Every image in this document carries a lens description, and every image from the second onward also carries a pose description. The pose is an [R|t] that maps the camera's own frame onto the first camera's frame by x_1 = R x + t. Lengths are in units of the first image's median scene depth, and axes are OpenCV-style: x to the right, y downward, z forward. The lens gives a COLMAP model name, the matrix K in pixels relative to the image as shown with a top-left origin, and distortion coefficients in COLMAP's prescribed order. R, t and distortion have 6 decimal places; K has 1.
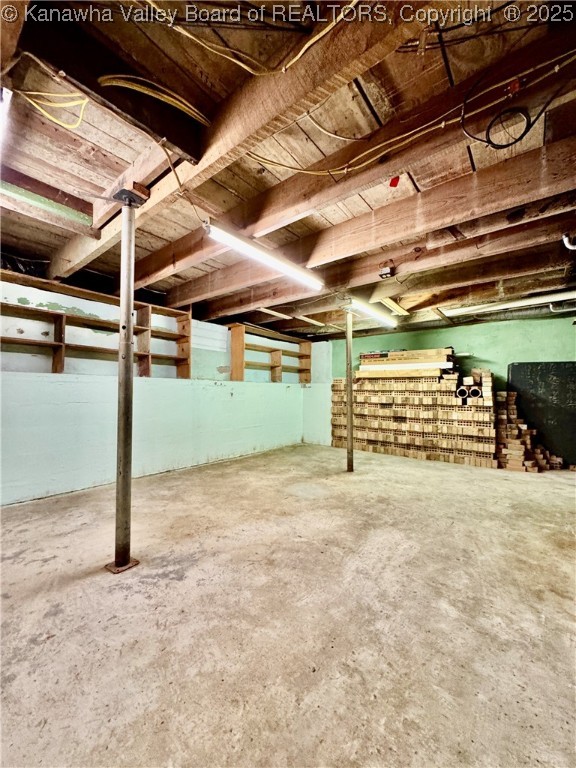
lens RADIAL K [[308.5, 0, 287.1], [0, 308.5, 383.0], [0, 0, 1]] dist [-0.001991, 0.000490]
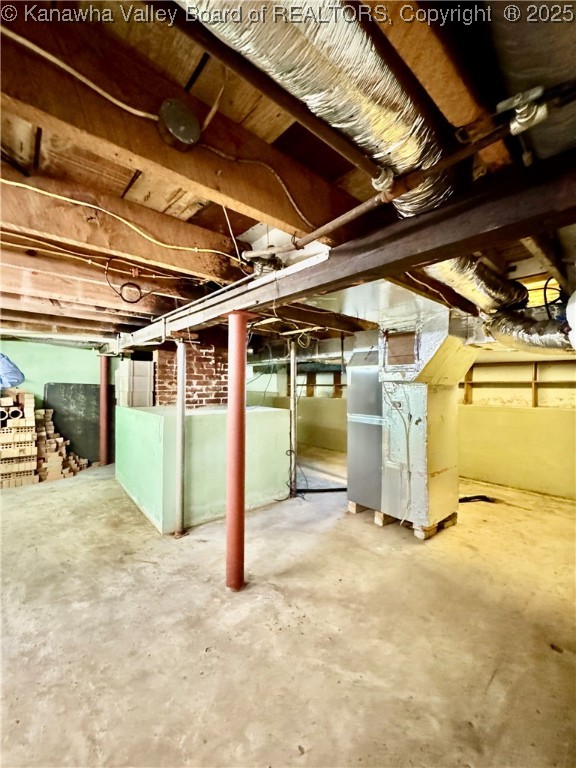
lens RADIAL K [[308.5, 0, 286.9], [0, 308.5, 384.5], [0, 0, 1]] dist [-0.001991, 0.000490]
pose [[0.181652, 0.000618, 0.983363, -0.369224], [-0.032069, 0.999472, 0.005296, -0.166804], [-0.982840, -0.032497, 0.181576, -0.078761]]
